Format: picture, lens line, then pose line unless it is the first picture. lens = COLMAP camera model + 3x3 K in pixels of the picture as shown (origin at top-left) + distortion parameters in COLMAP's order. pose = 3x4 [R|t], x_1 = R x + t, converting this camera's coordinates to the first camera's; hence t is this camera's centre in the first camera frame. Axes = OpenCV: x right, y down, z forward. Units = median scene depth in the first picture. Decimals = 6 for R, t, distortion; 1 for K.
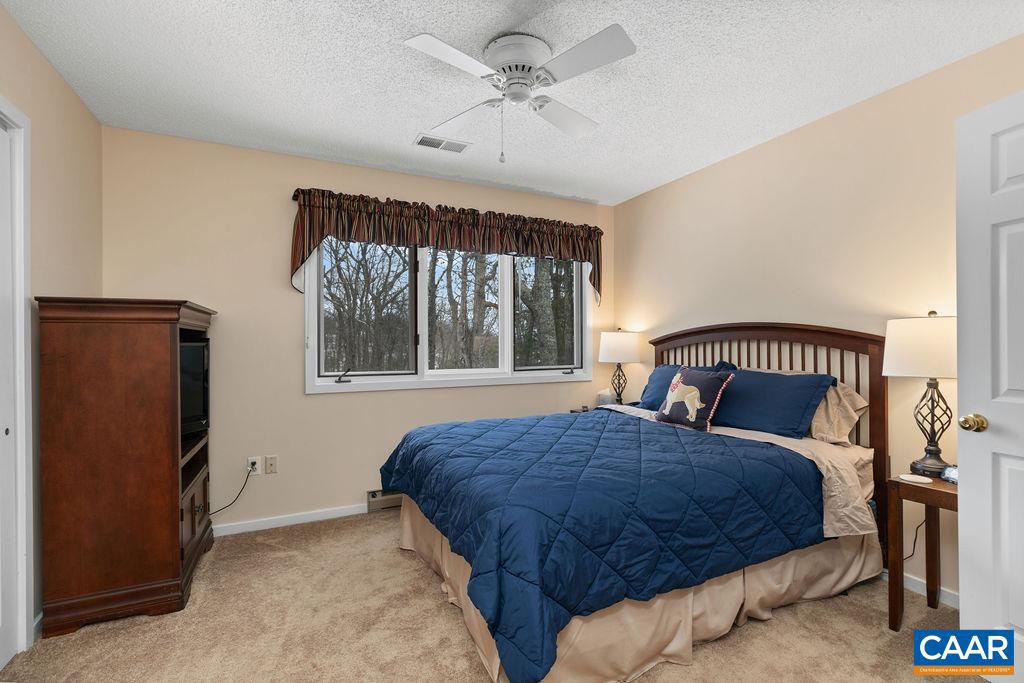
lens RADIAL K [[461.0, 0, 512.0], [0, 461.0, 341.5], [0, 0, 1]] dist [-0.000387, -0.000061]
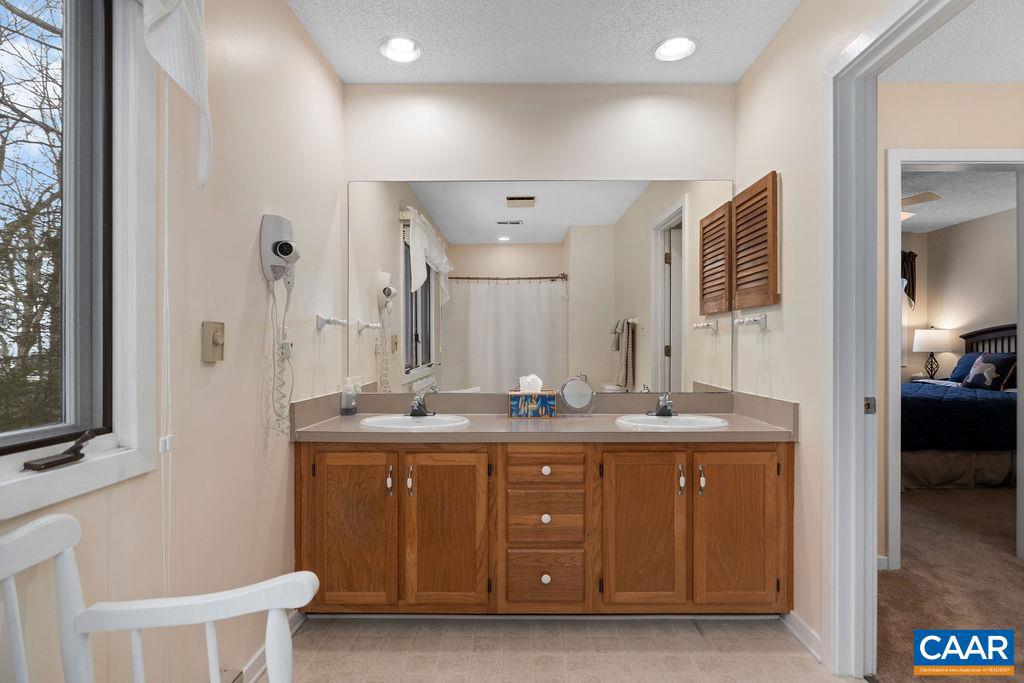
lens RADIAL K [[531.0, 0, 512.0], [0, 531.0, 341.5], [0, 0, 1]] dist [0.002676, 0.000797]
pose [[0.902101, 0.000189, -0.431525, -0.224732], [-0.001311, 0.999996, -0.002303, 0.022603], [0.431523, 0.002643, 0.902098, -1.030064]]
